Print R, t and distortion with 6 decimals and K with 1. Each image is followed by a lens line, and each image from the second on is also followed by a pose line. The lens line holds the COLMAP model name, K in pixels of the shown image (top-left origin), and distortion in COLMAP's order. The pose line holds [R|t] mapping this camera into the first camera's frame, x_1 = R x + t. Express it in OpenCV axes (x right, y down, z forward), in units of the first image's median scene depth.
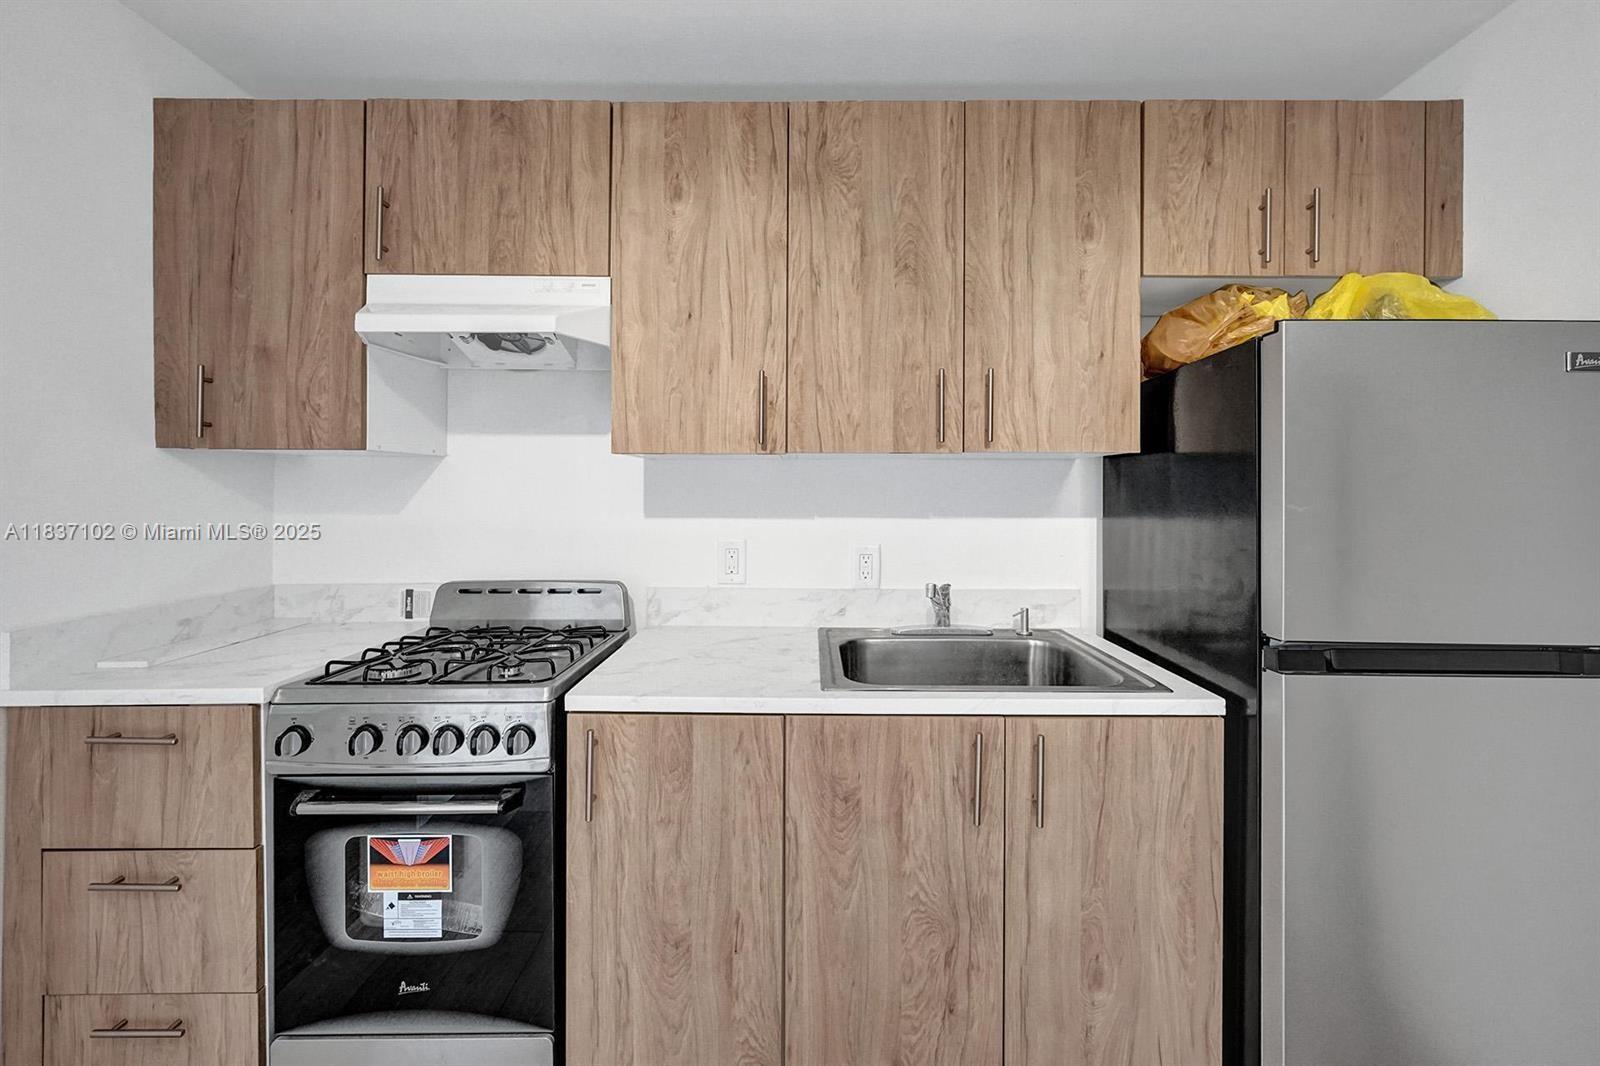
lens RADIAL K [[671.6, 0, 799.1], [0, 671.6, 493.9], [0, 0, 1]] dist [-0.007019, 0.000345]
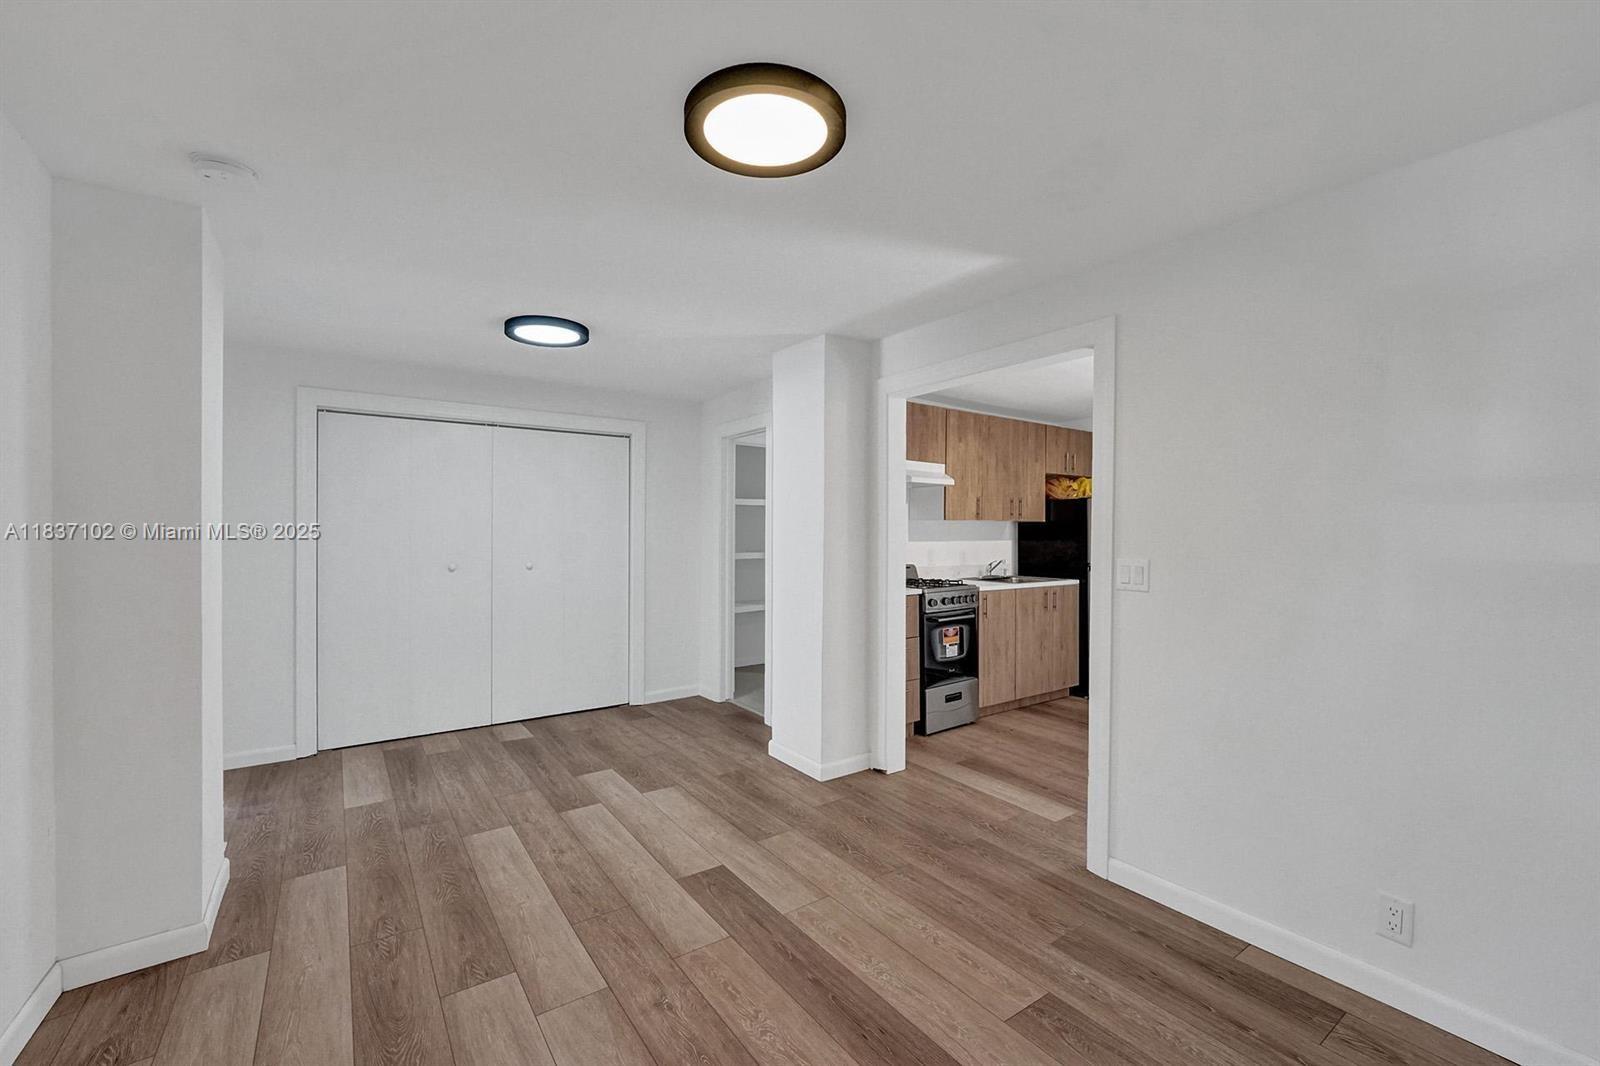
lens RADIAL K [[667.8, 0, 800.0], [0, 667.8, 533.0], [0, 0, 1]] dist [-0.001195, -0.000205]
pose [[0.804309, 0.000243, 0.594211, -2.728245], [-0.000628, 1.000000, 0.000442, 0.000285], [-0.594211, -0.000729, 0.804309, -1.133617]]
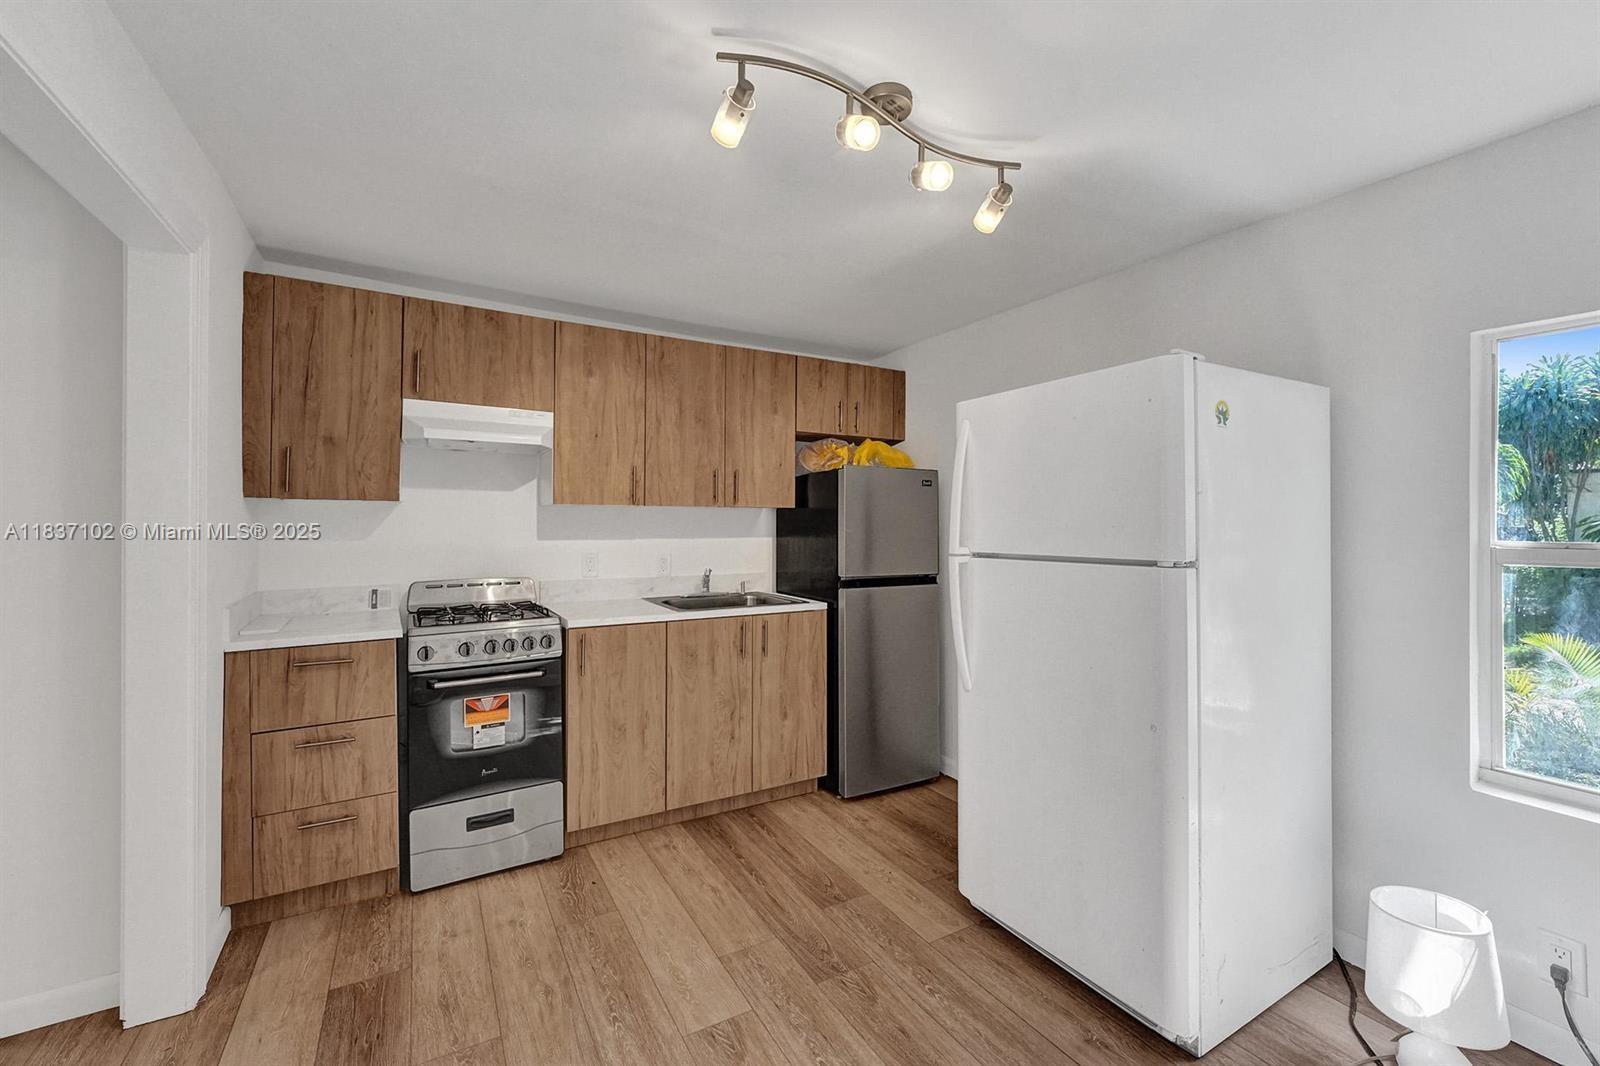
lens RADIAL K [[677.4, 0, 806.8], [0, 677.4, 516.6], [0, 0, 1]] dist [-0.000621, -0.000232]
pose [[0.856388, 0.004919, 0.516310, -0.661600], [0.000786, 0.999941, -0.010830, -0.006664], [-0.516332, 0.009681, 0.856334, -1.018345]]
